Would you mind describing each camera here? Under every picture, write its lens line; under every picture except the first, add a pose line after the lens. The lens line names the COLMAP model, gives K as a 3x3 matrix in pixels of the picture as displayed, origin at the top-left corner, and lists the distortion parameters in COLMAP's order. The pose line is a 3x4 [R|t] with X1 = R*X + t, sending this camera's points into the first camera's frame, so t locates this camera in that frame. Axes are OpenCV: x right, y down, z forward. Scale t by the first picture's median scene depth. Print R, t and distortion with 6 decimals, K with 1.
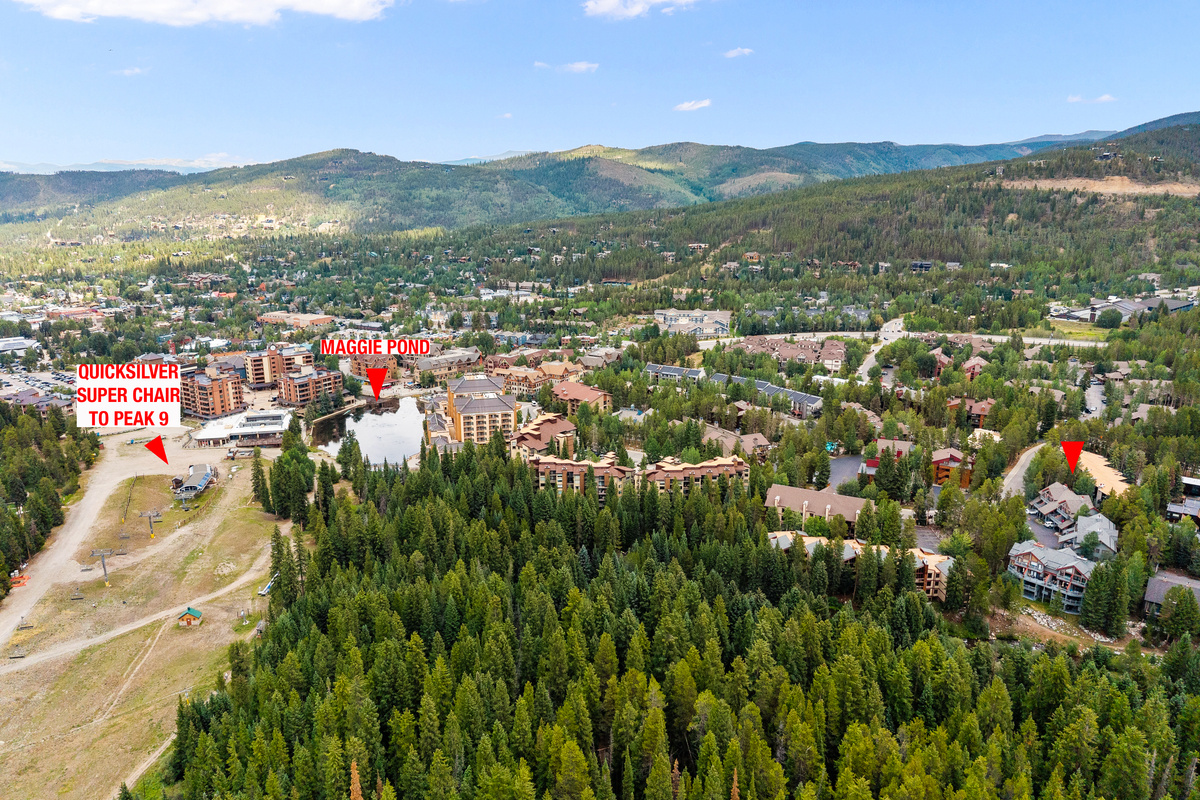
lens RADIAL K [[801.7, 0, 600.0], [0, 801.7, 400.0], [0, 0, 1]] dist [0.020102, -0.020986]
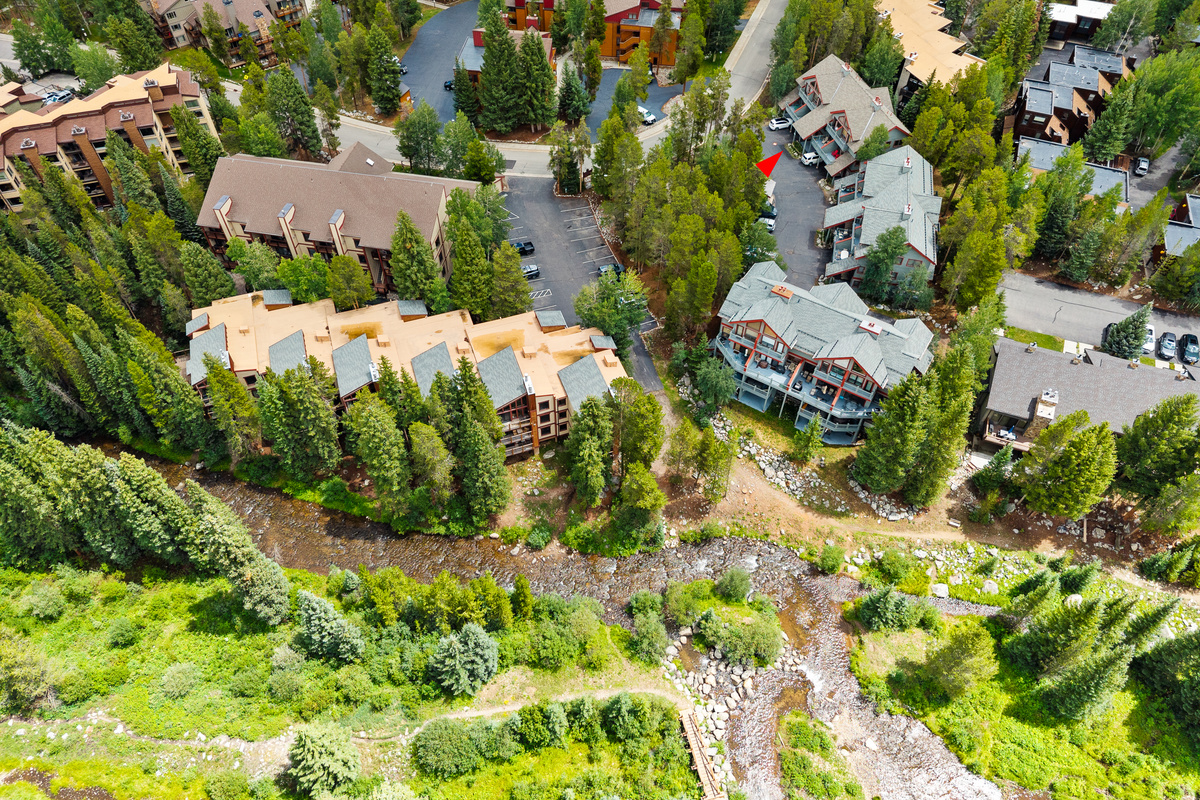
lens RADIAL K [[801.7, 0, 600.0], [0, 801.7, 400.0], [0, 0, 1]] dist [0.020102, -0.020986]
pose [[0.956623, -0.217784, 0.193499, 0.310084], [0.065649, 0.808264, 0.585150, -0.026152], [-0.283834, -0.547065, 0.787501, 0.572827]]
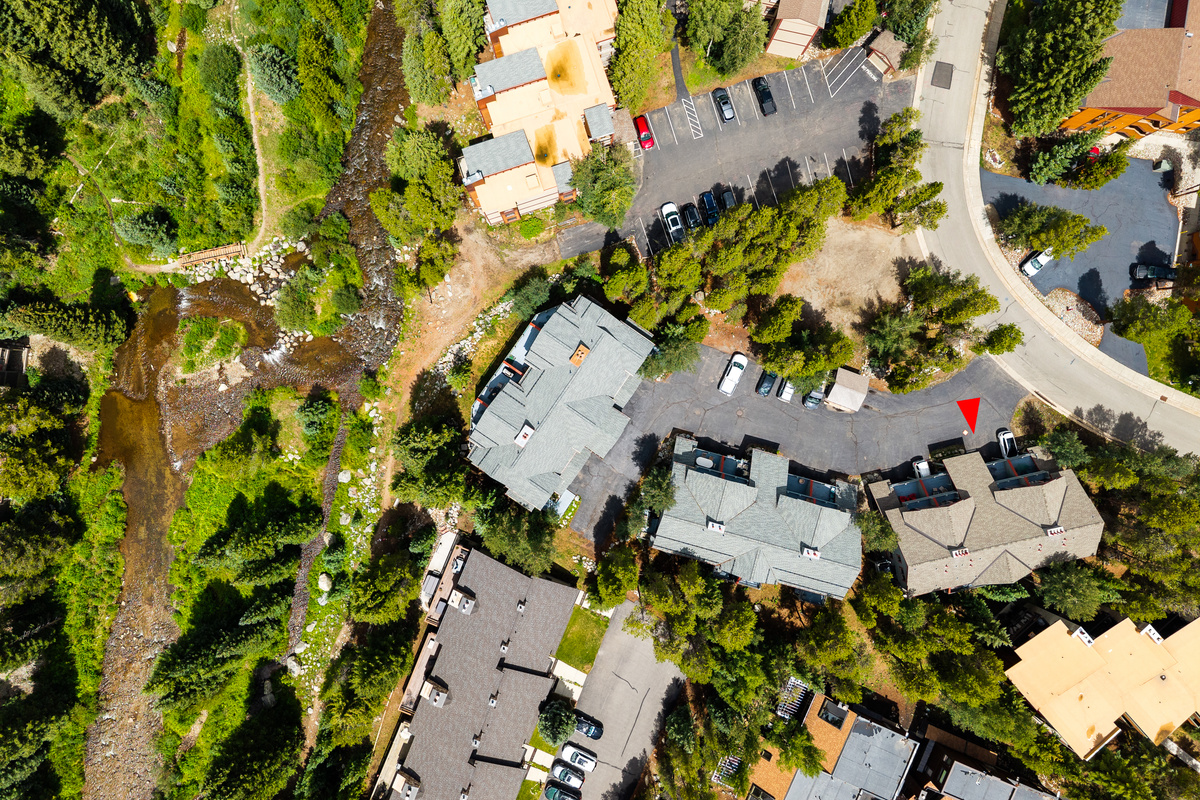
lens RADIAL K [[801.7, 0, 600.0], [0, 801.7, 400.0], [0, 0, 1]] dist [0.020102, -0.020986]
pose [[0.262513, 0.964916, 0.004880, 0.492964], [-0.249591, 0.063016, 0.966299, -0.178854], [0.932090, -0.254884, 0.257377, 0.783808]]
